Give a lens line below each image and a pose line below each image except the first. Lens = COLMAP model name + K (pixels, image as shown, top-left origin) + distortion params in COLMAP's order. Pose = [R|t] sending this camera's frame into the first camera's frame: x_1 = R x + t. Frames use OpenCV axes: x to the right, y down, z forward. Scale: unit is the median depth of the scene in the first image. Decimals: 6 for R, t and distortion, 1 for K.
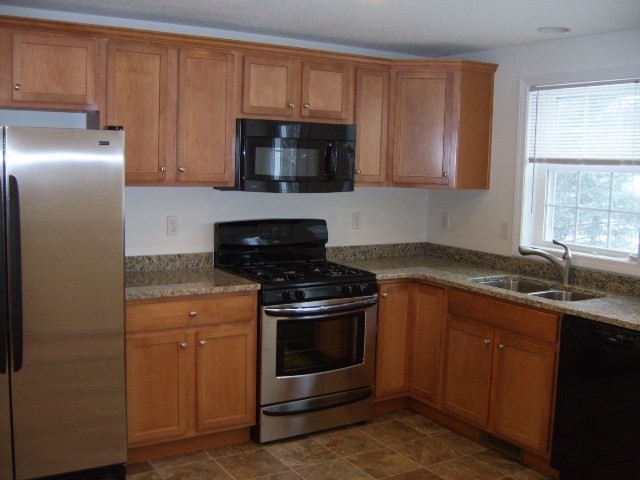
lens RADIAL K [[705.7, 0, 320.0], [0, 705.7, 240.0], [0, 0, 1]] dist [-0.123352, 0.022263]
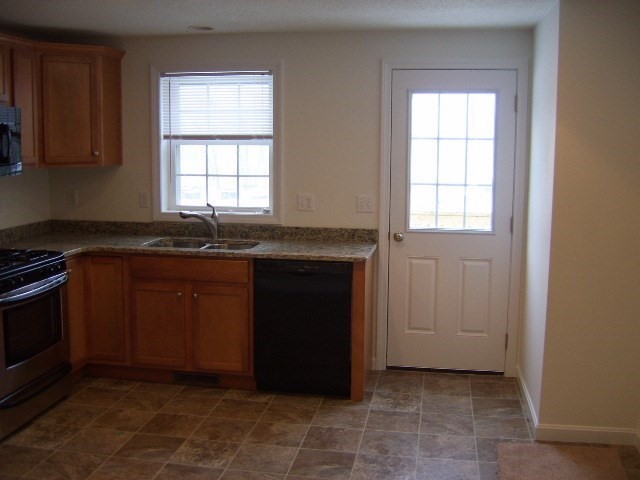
lens RADIAL K [[705.7, 0, 320.0], [0, 705.7, 240.0], [0, 0, 1]] dist [-0.123352, 0.022263]
pose [[0.667813, -0.125091, 0.733743, -0.426736], [0.092161, 0.992088, 0.085254, -0.022032], [-0.738602, 0.010689, 0.674057, 0.032550]]
